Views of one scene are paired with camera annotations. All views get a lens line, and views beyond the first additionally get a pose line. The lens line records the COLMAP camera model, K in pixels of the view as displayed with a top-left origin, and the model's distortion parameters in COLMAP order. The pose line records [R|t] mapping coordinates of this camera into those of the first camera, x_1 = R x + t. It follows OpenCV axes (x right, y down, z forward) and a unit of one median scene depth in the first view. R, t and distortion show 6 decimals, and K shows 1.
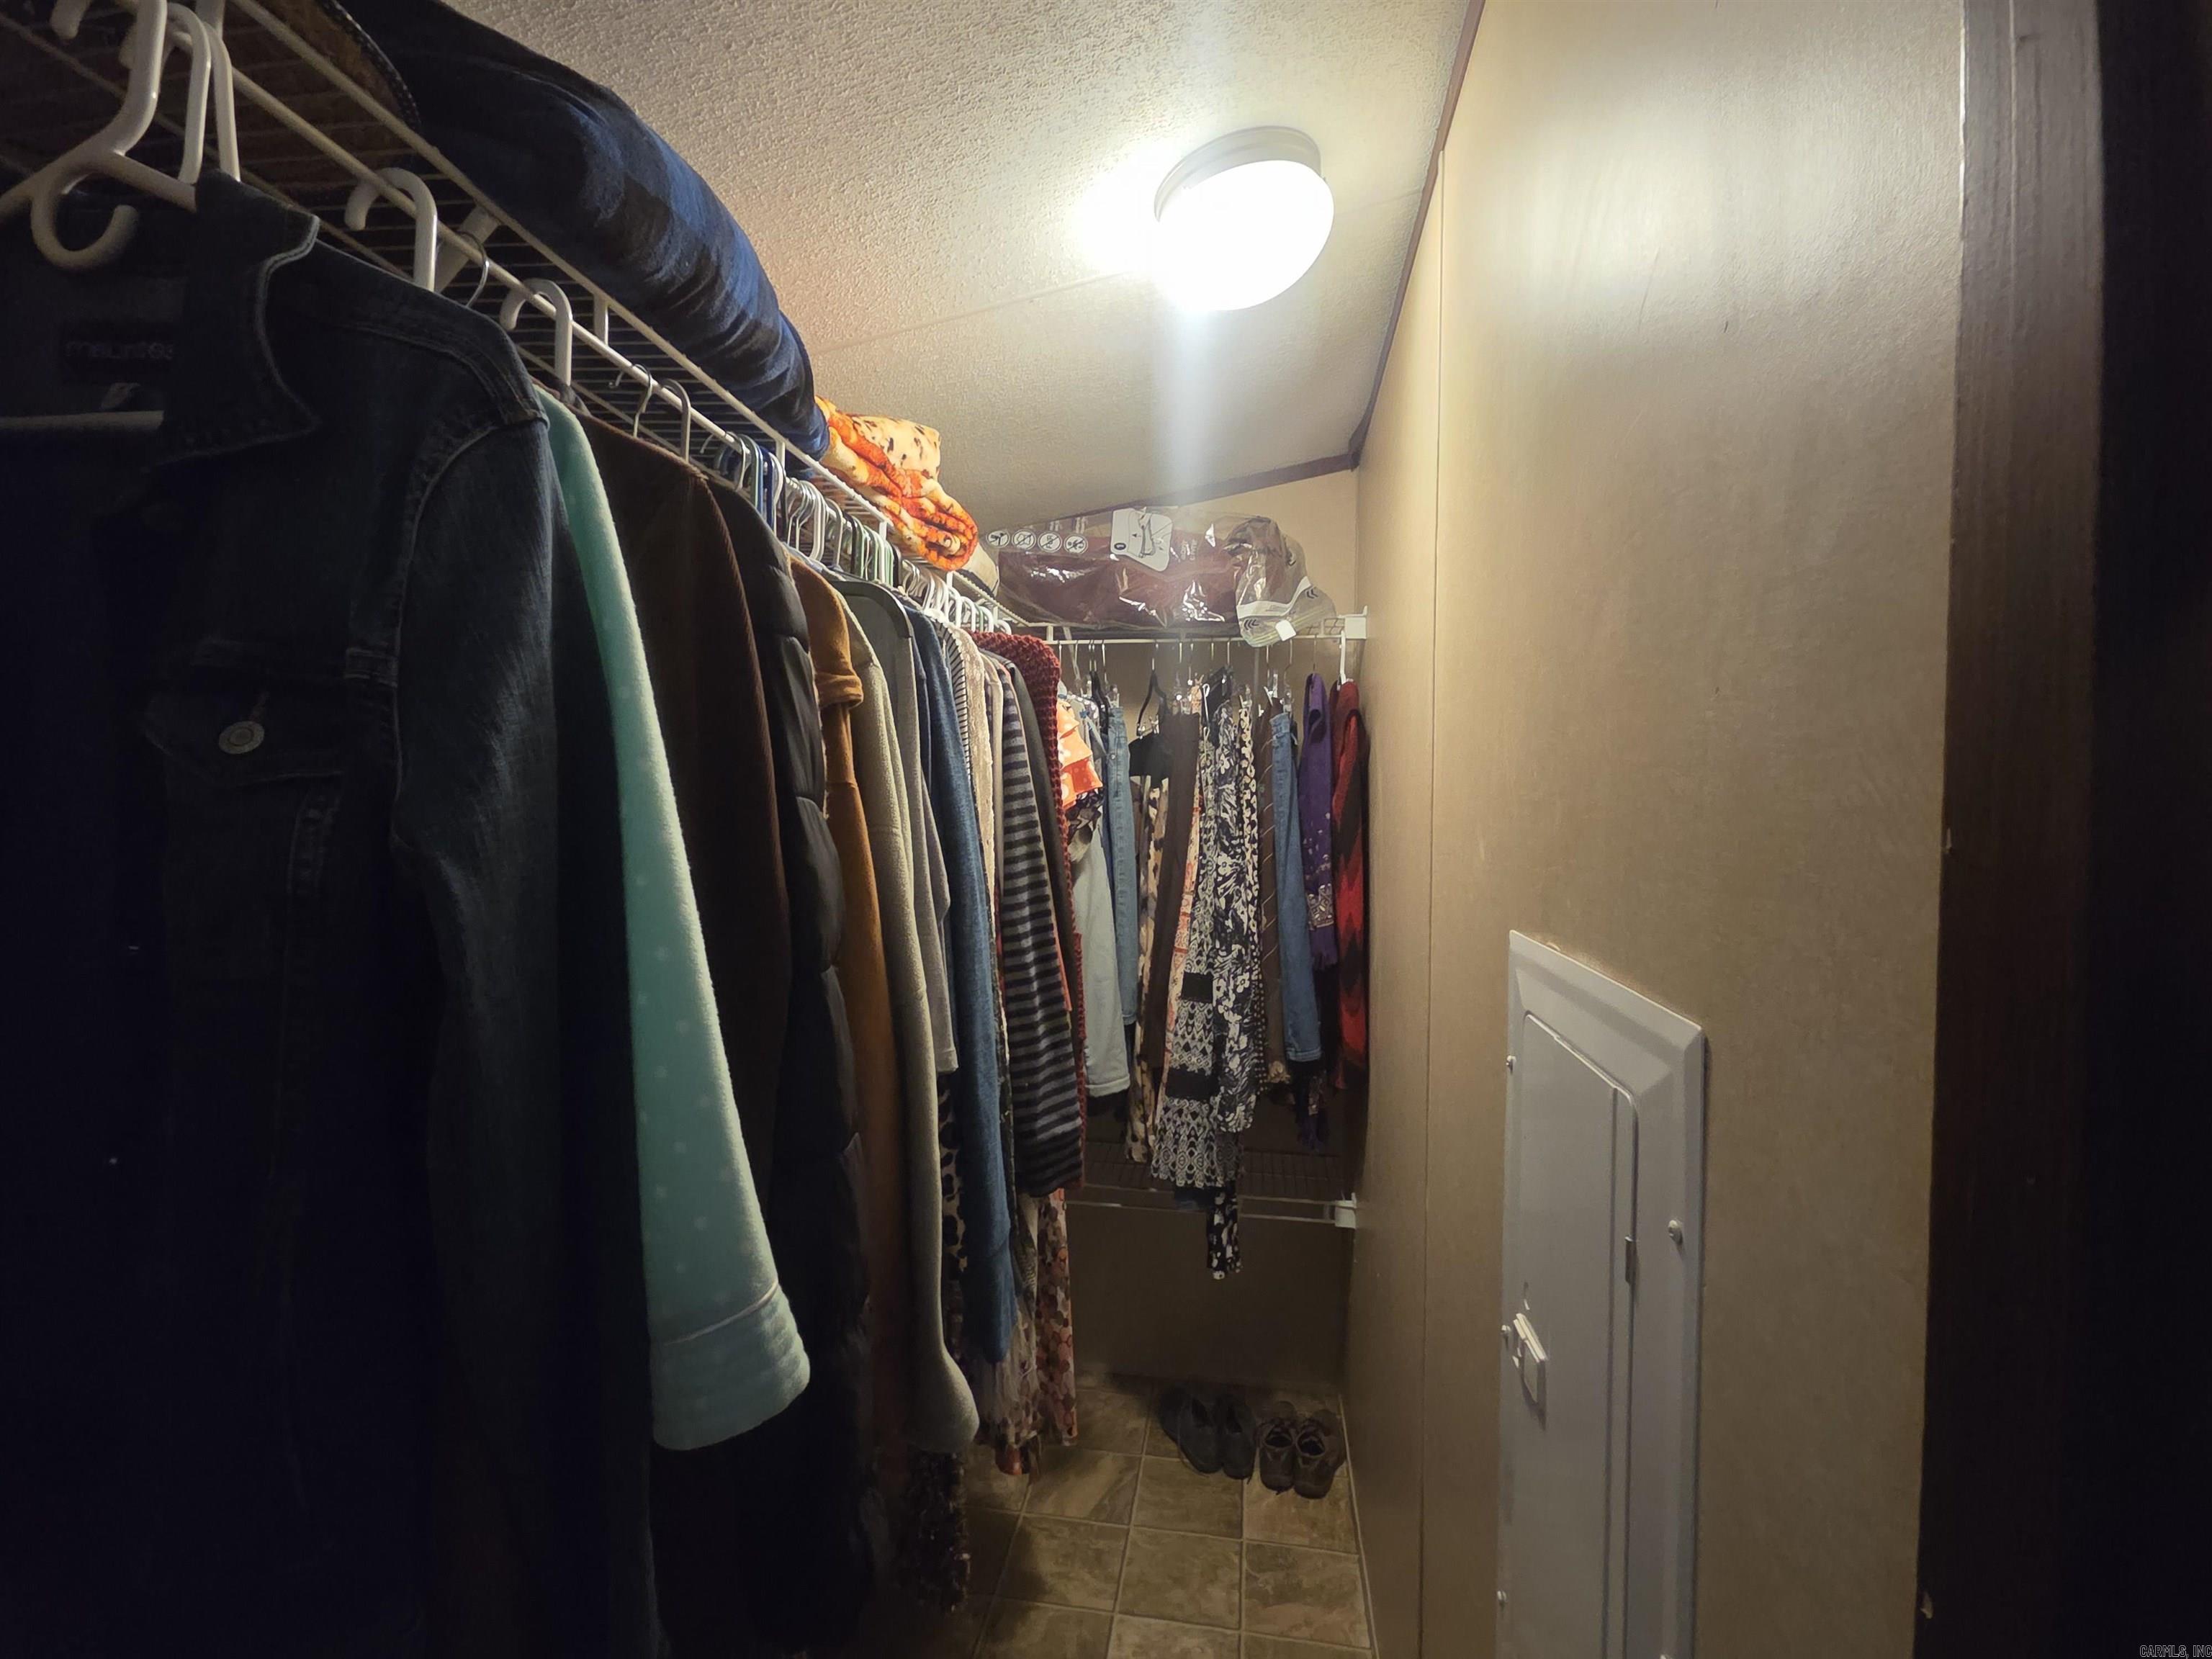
lens RADIAL K [[1009.5, 0, 1097.0], [0, 1009.5, 835.1], [0, 0, 1]] dist [0.007212, -0.002723]
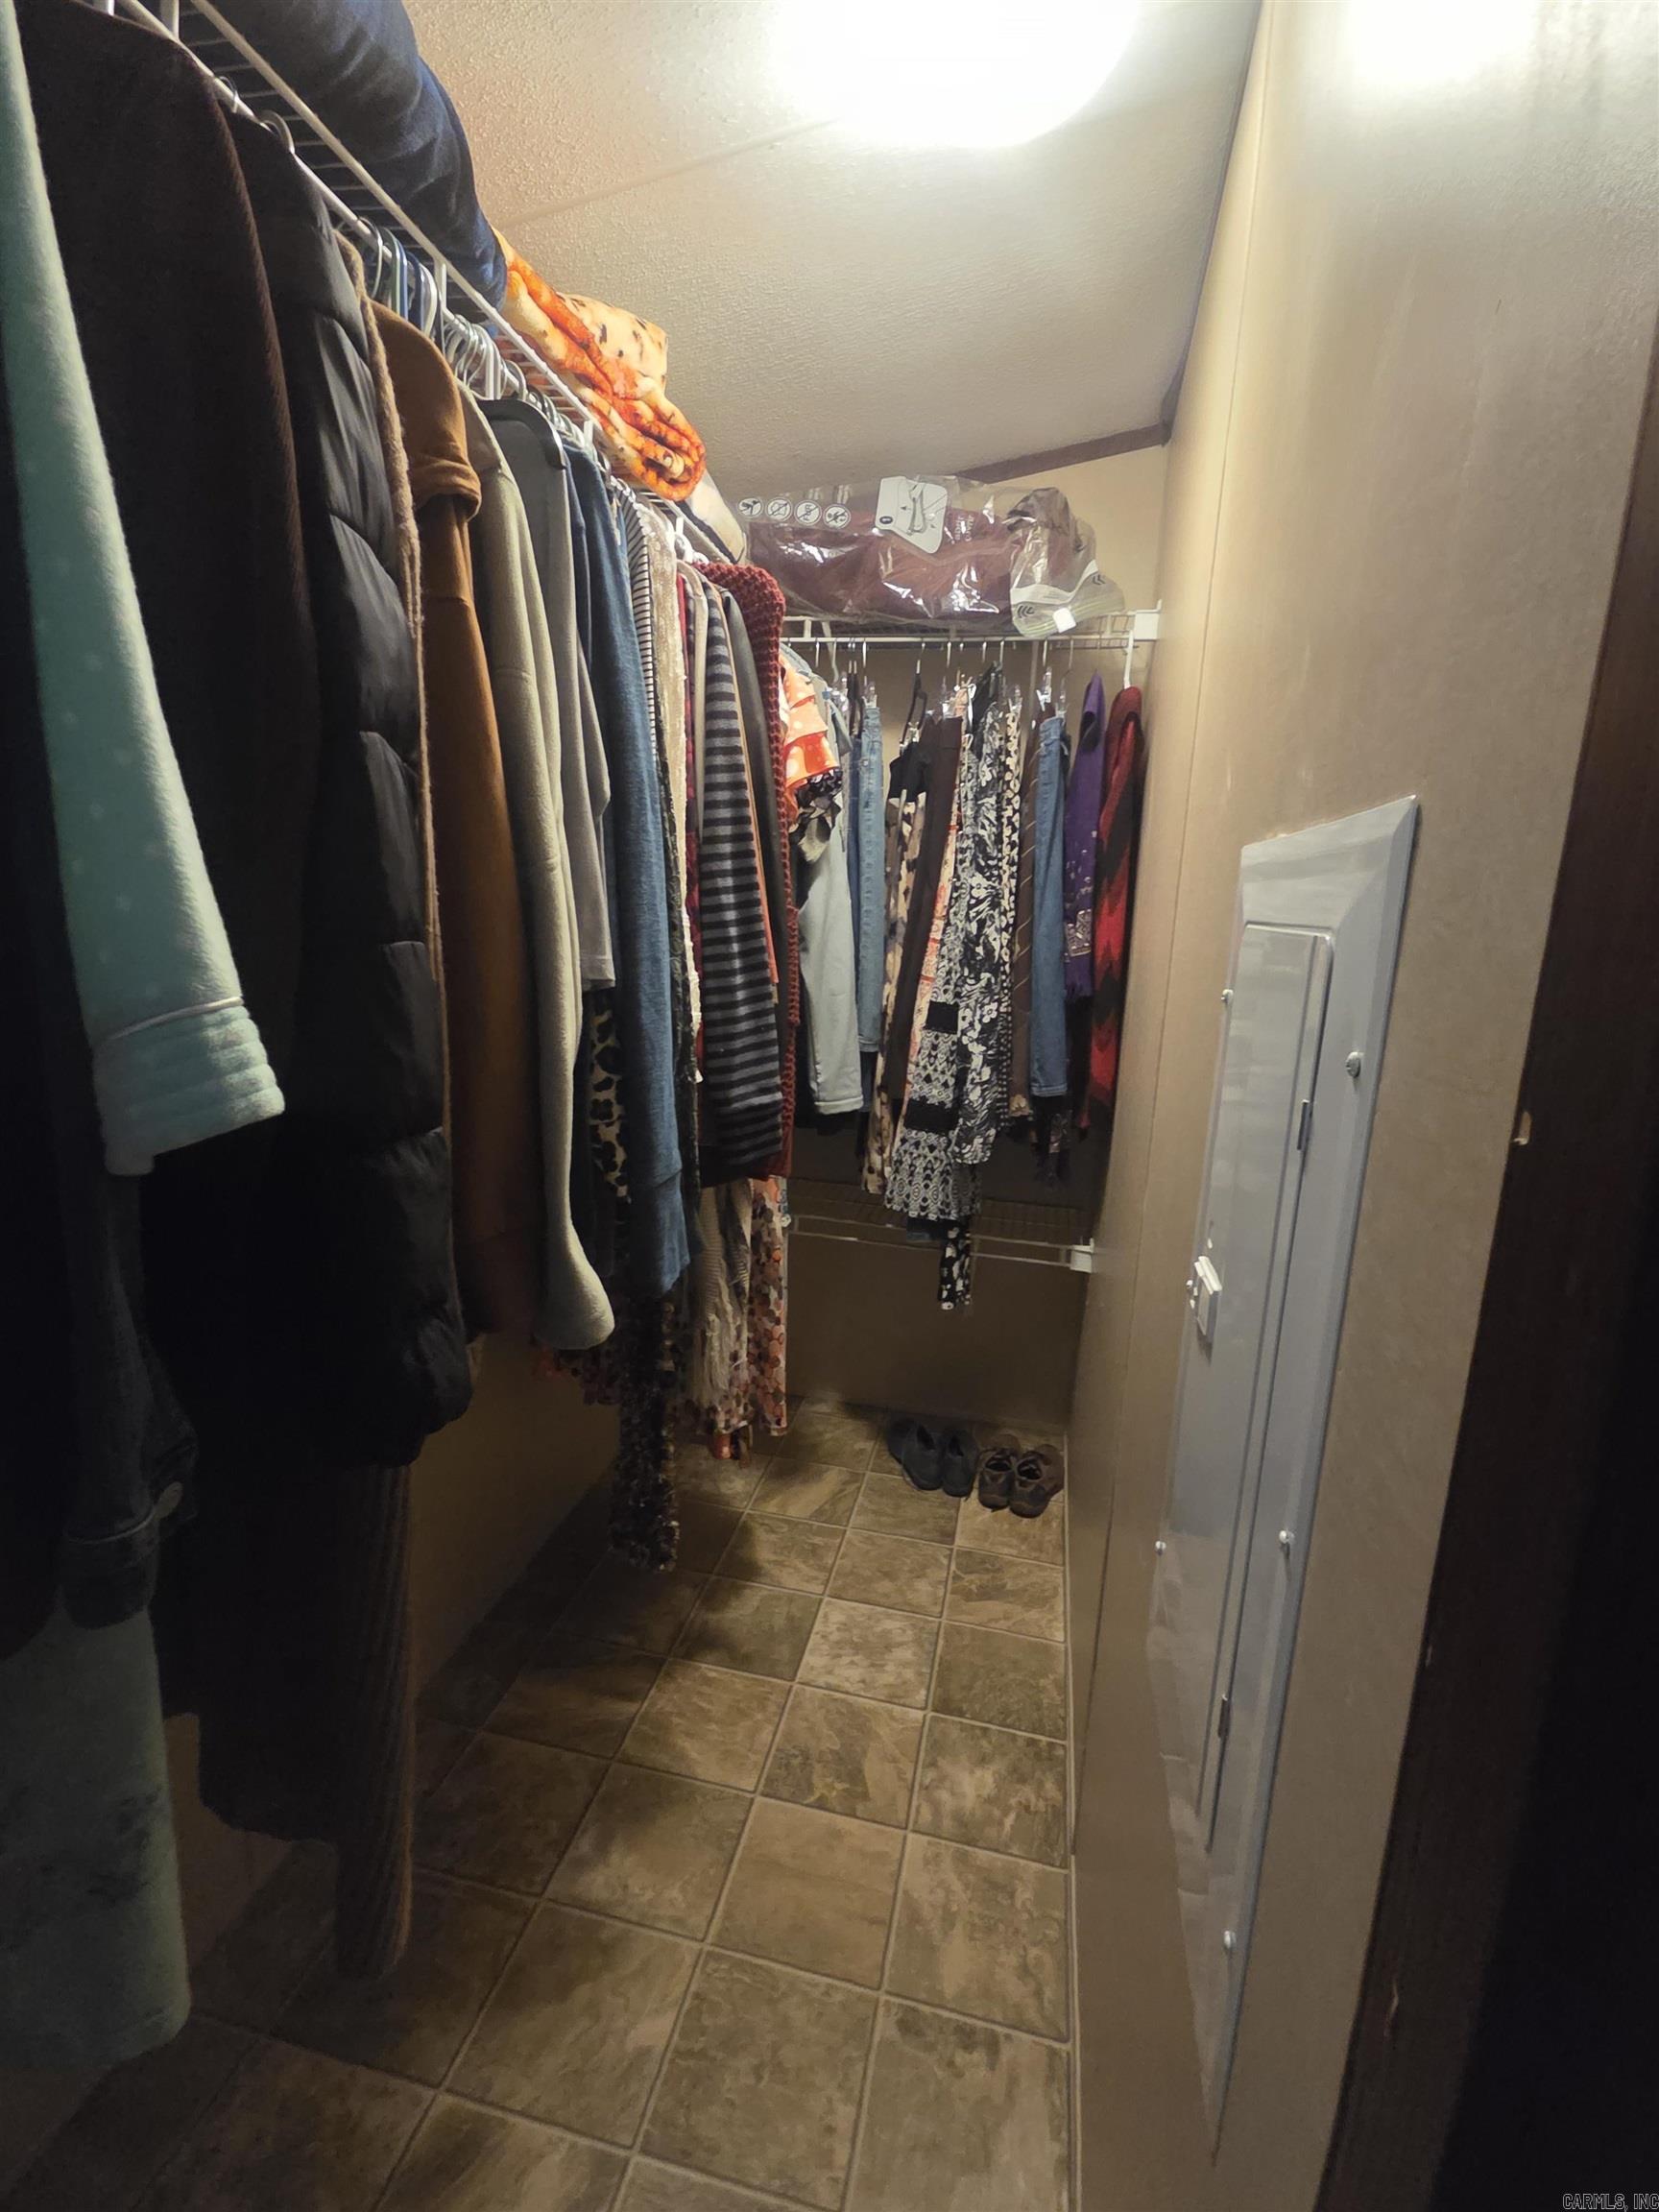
lens RADIAL K [[1009.5, 0, 835.8], [0, 1009.5, 1100.4], [0, 0, 1]] dist [0.007212, -0.002723]
pose [[0.997608, 0.050490, -0.047210, 0.053161], [-0.042248, 0.985938, 0.161685, 0.086990], [0.054709, -0.159303, 0.985713, 0.043289]]
